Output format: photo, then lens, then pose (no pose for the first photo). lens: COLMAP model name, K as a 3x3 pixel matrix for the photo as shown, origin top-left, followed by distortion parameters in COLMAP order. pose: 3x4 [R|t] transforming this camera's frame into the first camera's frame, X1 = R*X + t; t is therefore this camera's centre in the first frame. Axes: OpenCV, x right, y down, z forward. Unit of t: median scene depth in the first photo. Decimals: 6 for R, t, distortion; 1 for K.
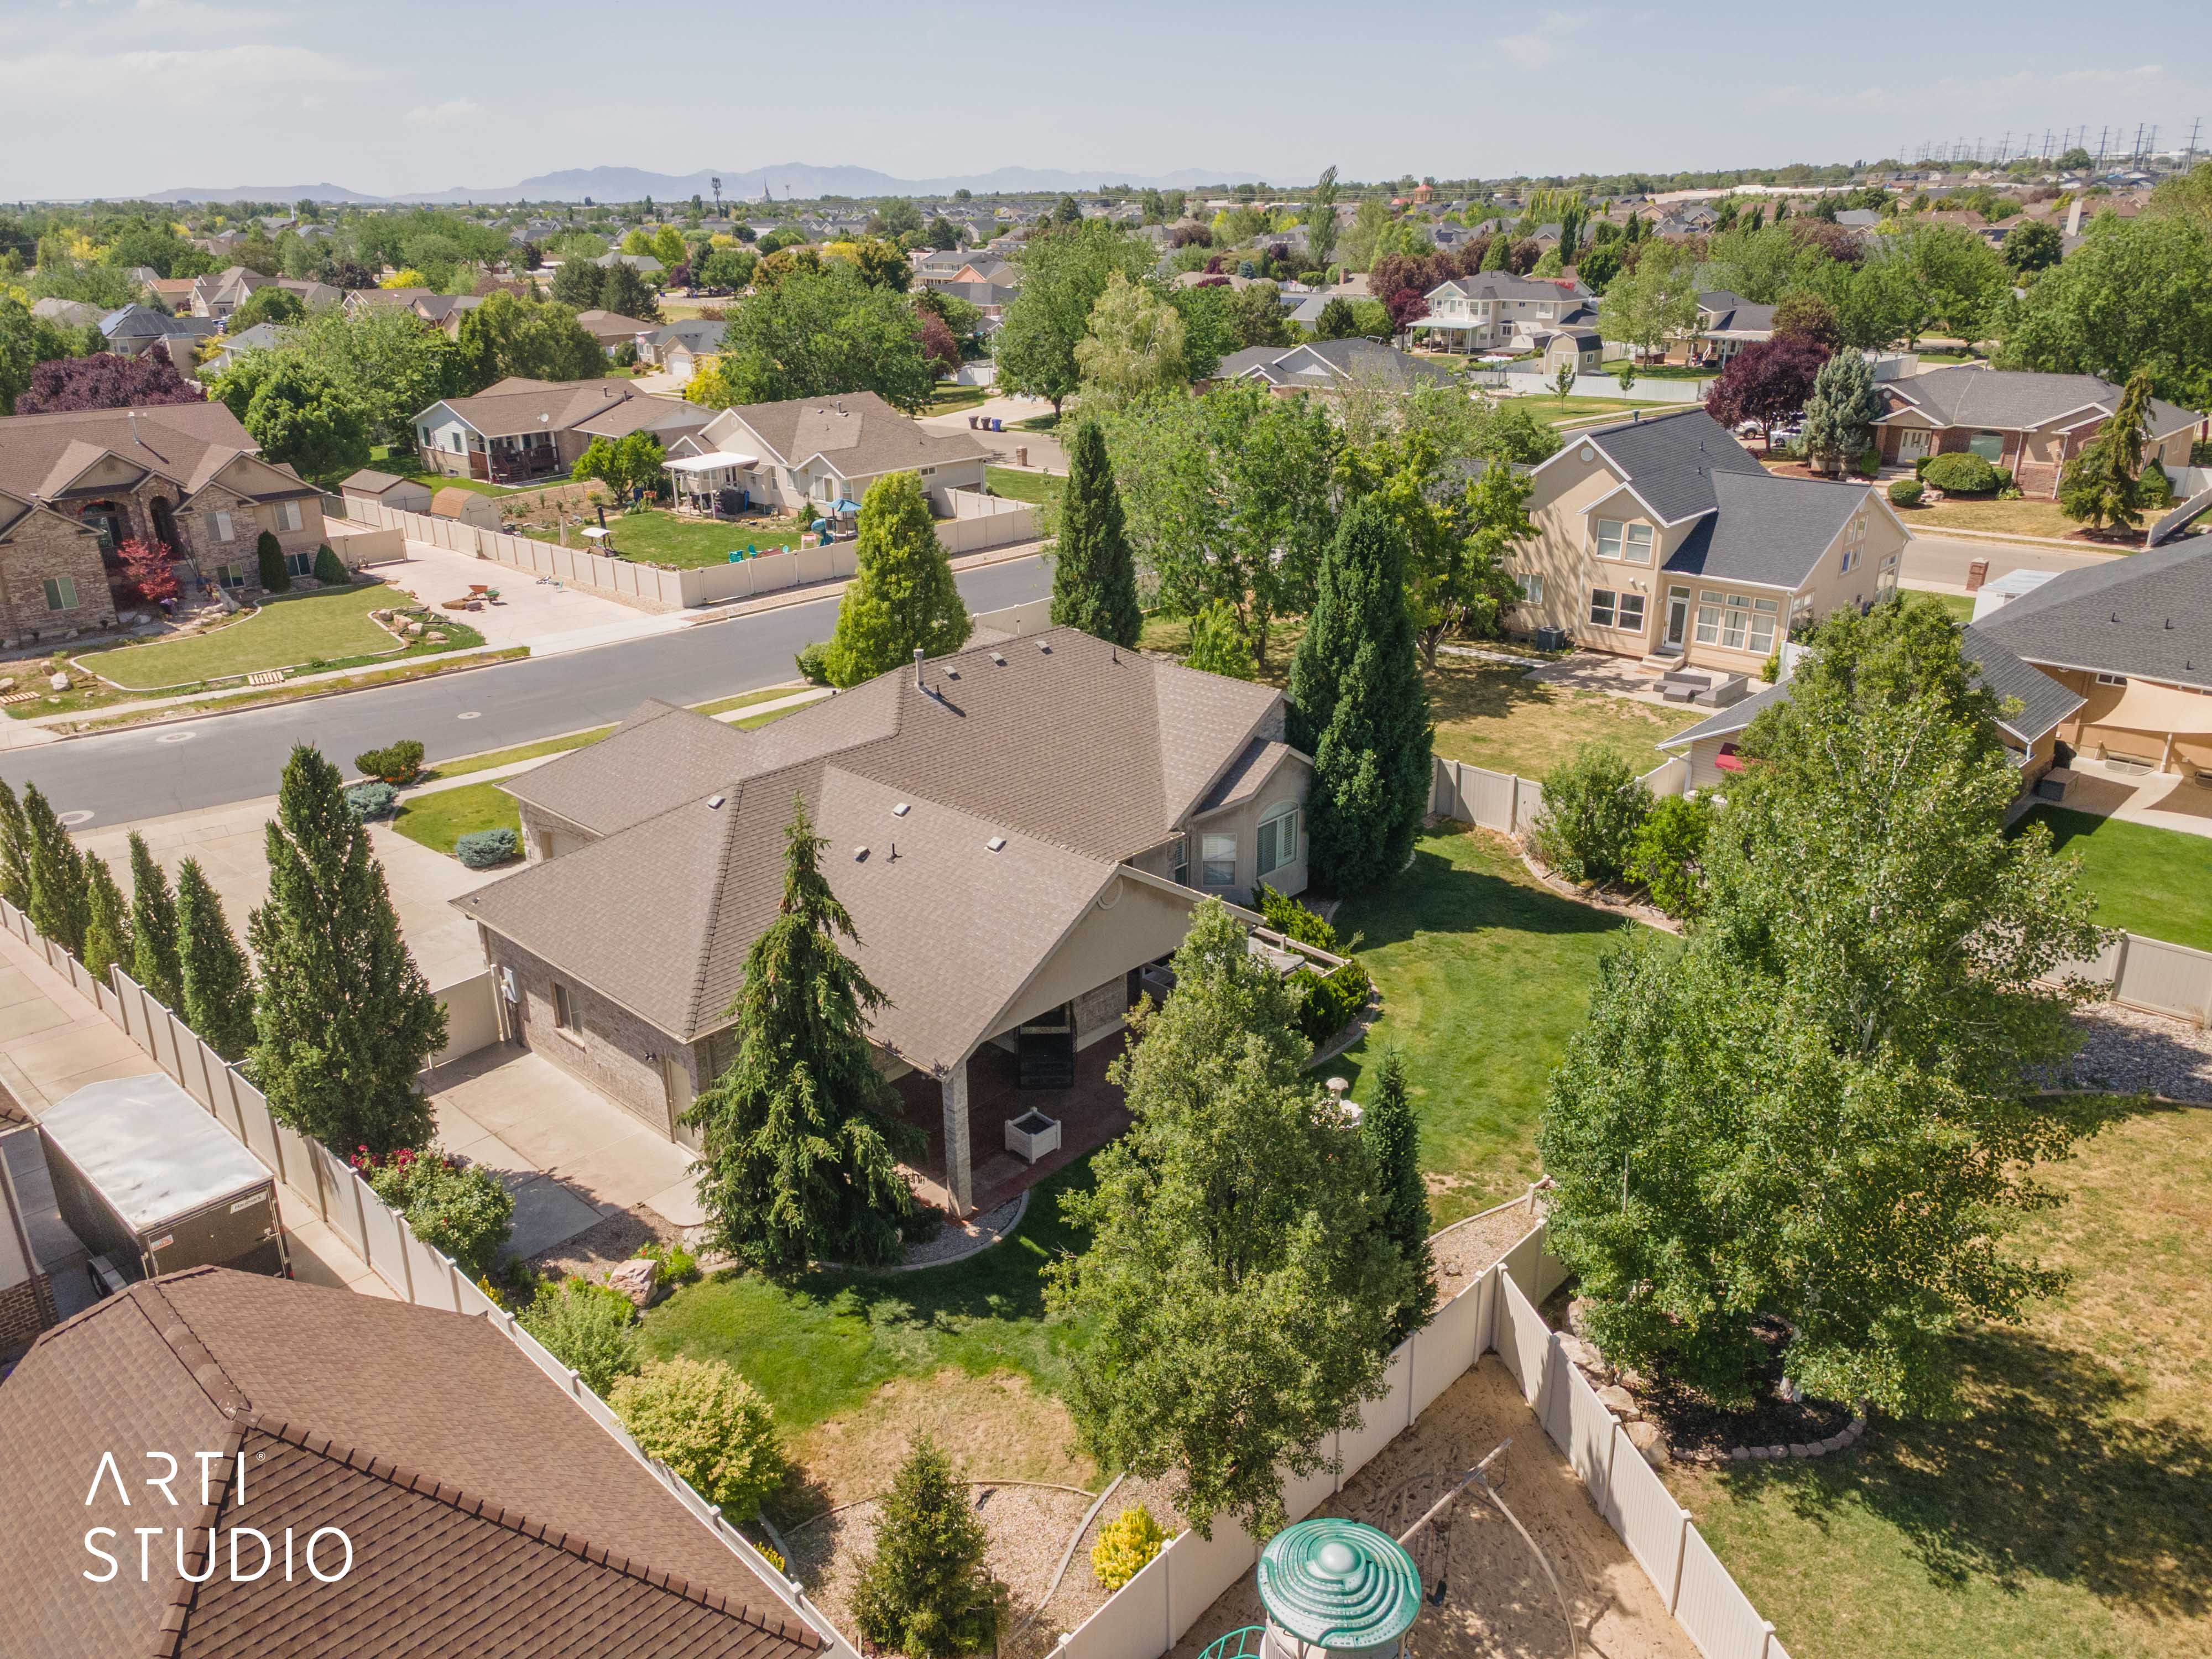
lens RADIAL K [[1608.3, 0, 1099.0], [0, 1608.3, 831.6], [0, 0, 1]] dist [0.047704, -0.014693]
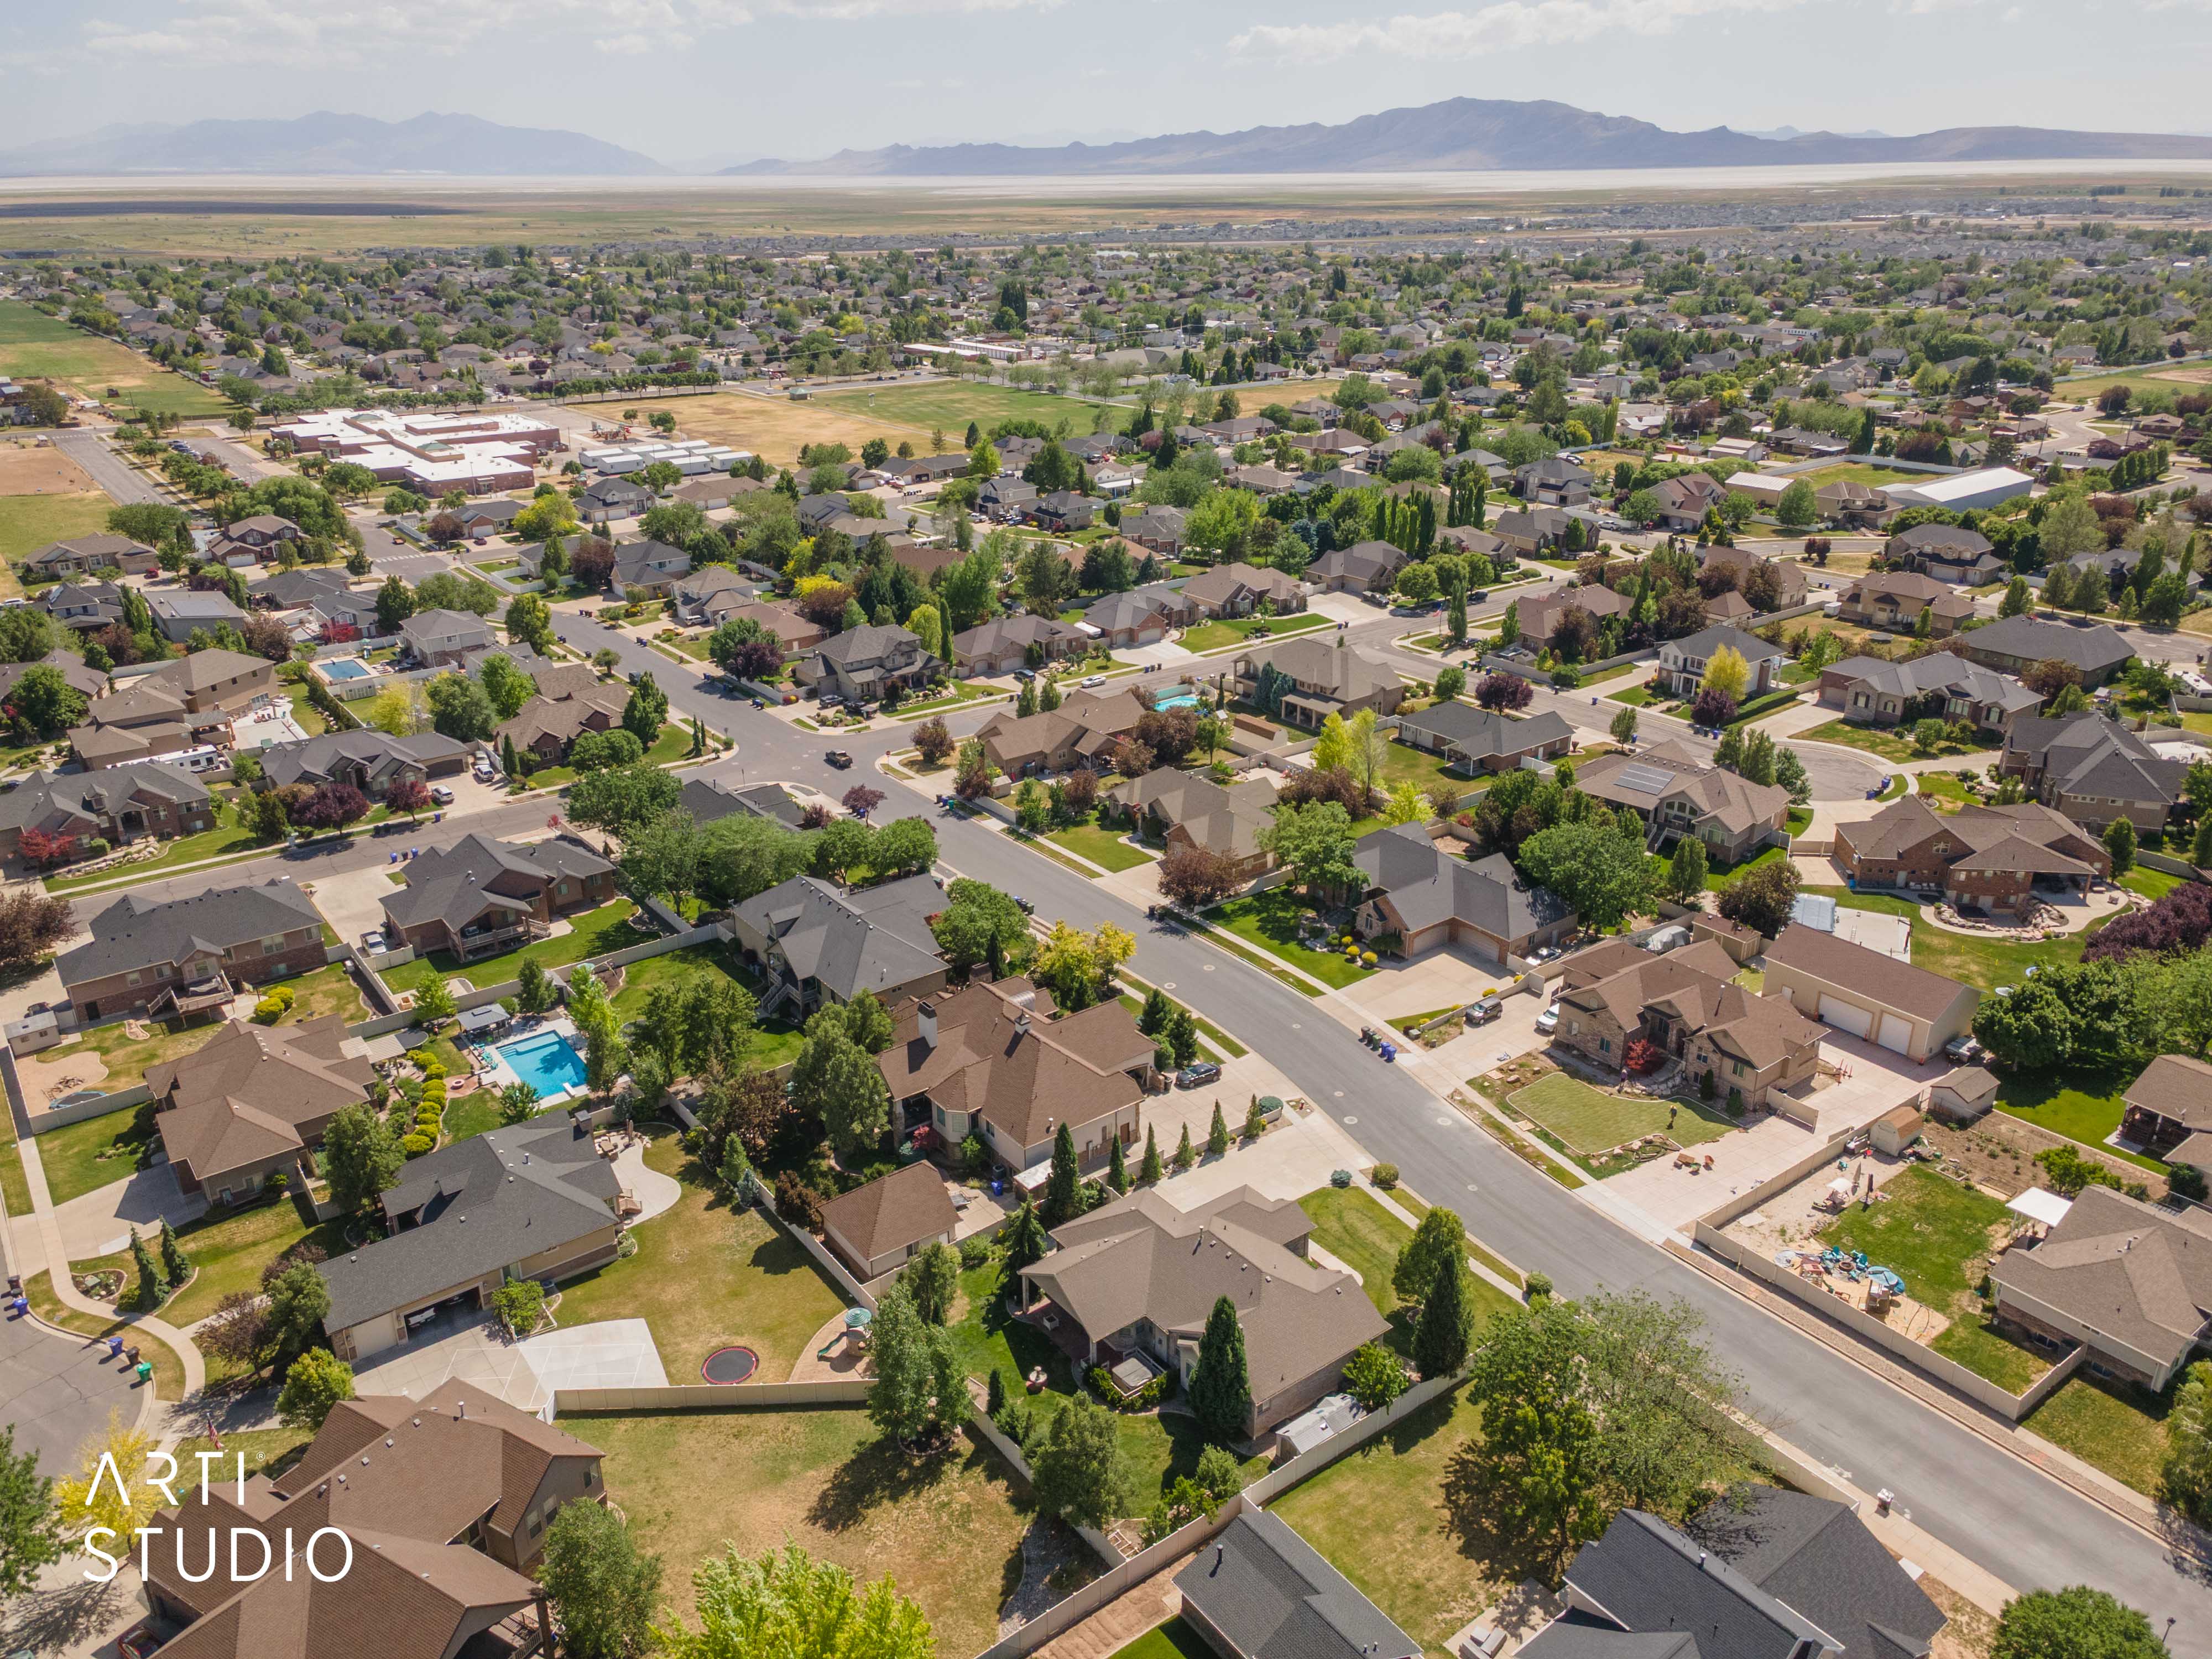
lens RADIAL K [[1608.3, 0, 1084.8], [0, 1608.3, 834.1], [0, 0, 1]] dist [0.047704, -0.014693]
pose [[-0.173703, 0.384554, -0.906612, 2.296353], [-0.353055, 0.835095, 0.421863, -1.858693], [0.919336, 0.393363, -0.009290, 0.561372]]
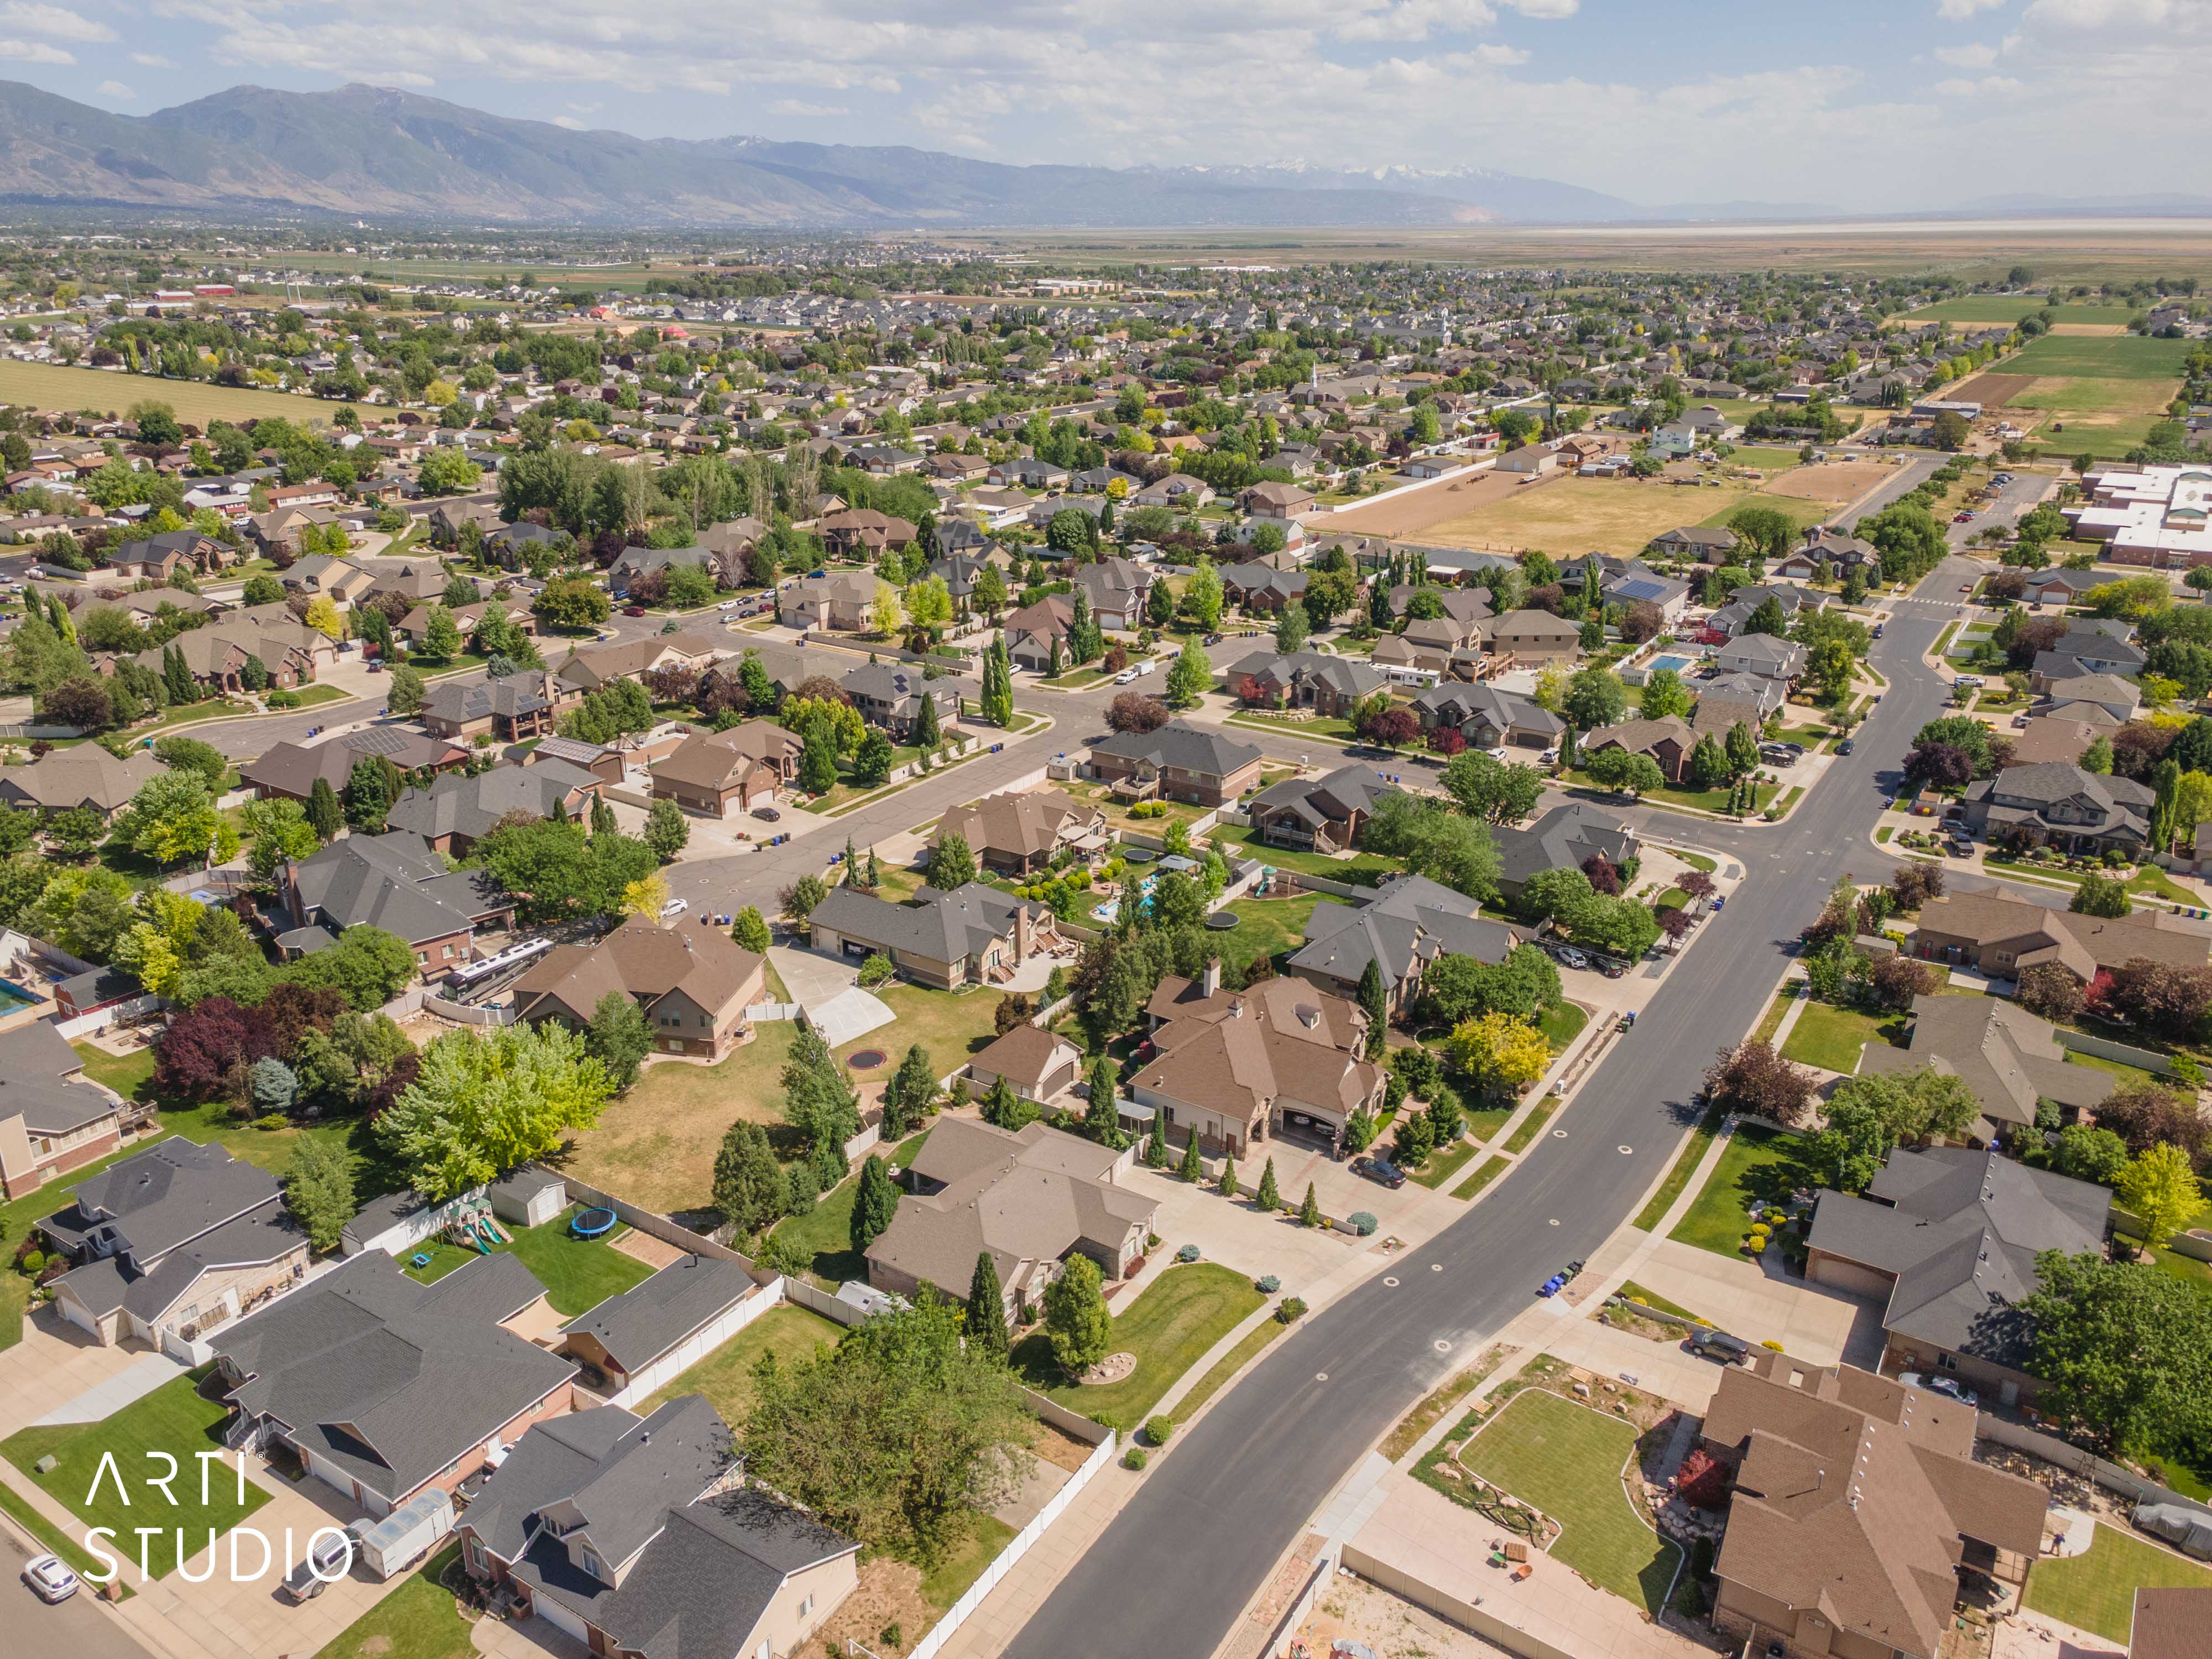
lens RADIAL K [[1608.3, 0, 1084.0], [0, 1608.3, 818.6], [0, 0, 1]] dist [0.047704, -0.014693]
pose [[-0.984562, 0.067254, -0.161598, 0.234406], [-0.059047, 0.741496, 0.668354, -2.835767], [0.164774, 0.667578, -0.726078, 2.964624]]
